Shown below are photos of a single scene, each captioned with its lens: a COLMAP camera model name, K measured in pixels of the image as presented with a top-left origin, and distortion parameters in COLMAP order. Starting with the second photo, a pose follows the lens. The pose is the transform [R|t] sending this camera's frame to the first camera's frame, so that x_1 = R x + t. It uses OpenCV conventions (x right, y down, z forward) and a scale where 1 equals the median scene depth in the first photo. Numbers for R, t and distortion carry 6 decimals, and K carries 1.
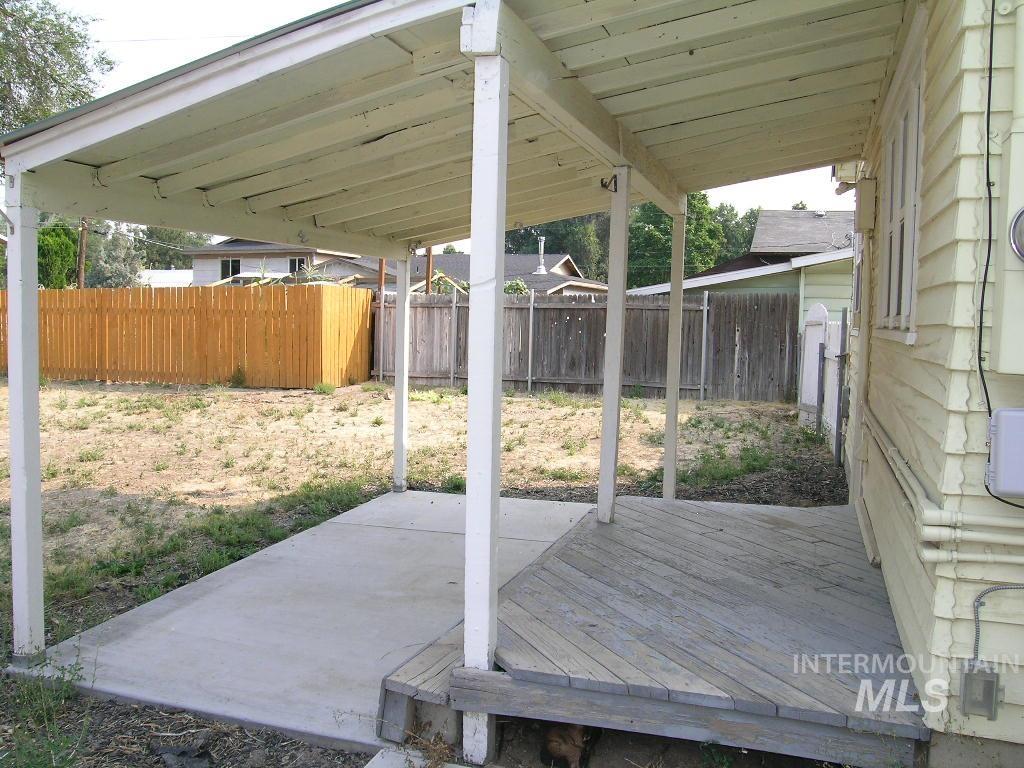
lens RADIAL K [[875.8, 0, 511.3], [0, 875.8, 384.3], [0, 0, 1]] dist [-0.128109, 0.078309]
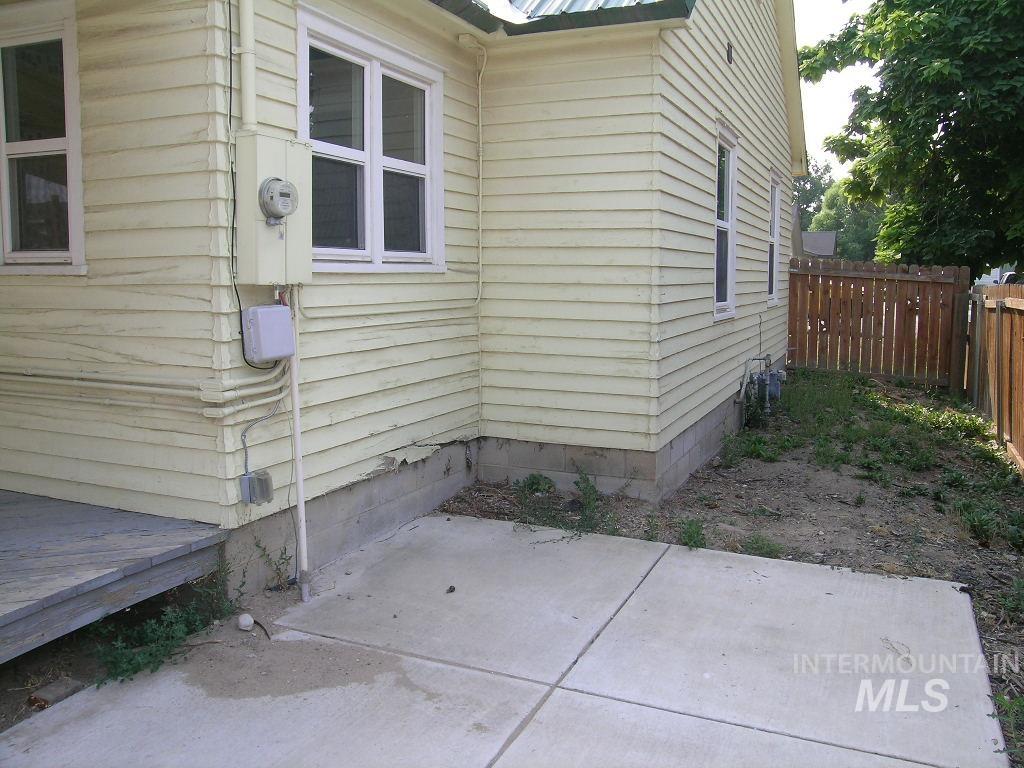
lens RADIAL K [[875.8, 0, 513.8], [0, 875.8, 384.6], [0, 0, 1]] dist [-0.128109, 0.078309]
pose [[0.061214, -0.144670, 0.987585, -0.962124], [0.073483, 0.987408, 0.140090, -0.020334], [-0.995416, 0.063995, 0.071074, 0.385914]]
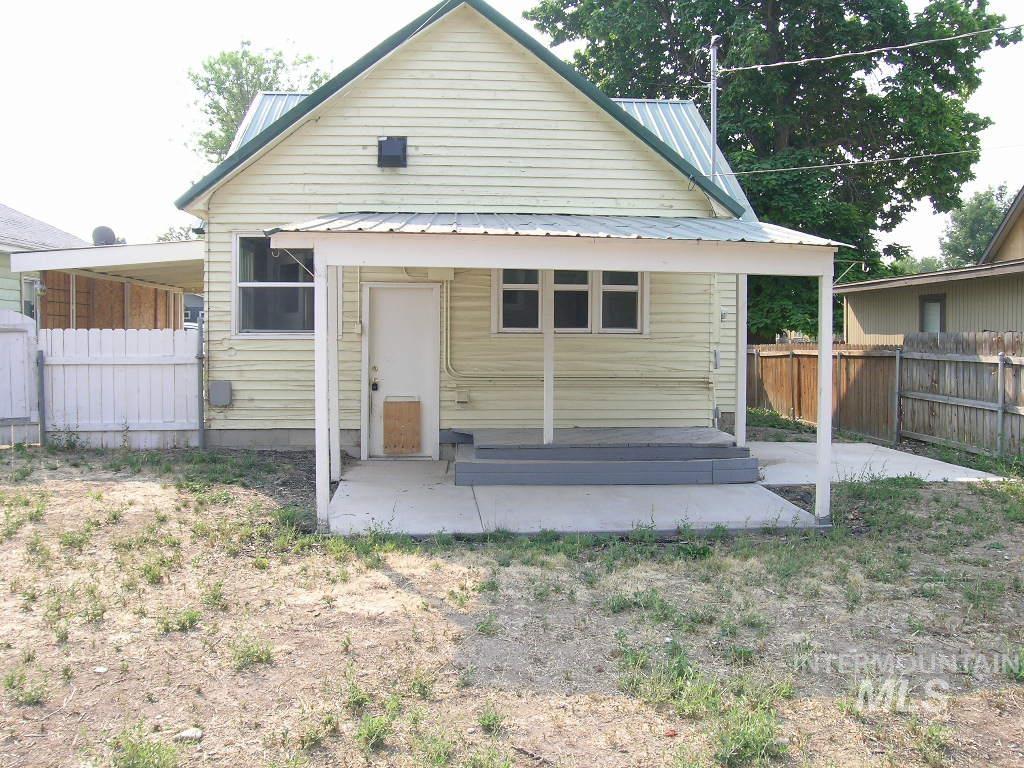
lens RADIAL K [[875.8, 0, 510.8], [0, 875.8, 381.3], [0, 0, 1]] dist [-0.128109, 0.078309]
pose [[-0.404490, -0.057603, 0.912727, -3.165115], [0.060579, 0.994135, 0.089587, -0.283288], [-0.912534, 0.091529, -0.398628, 3.756651]]
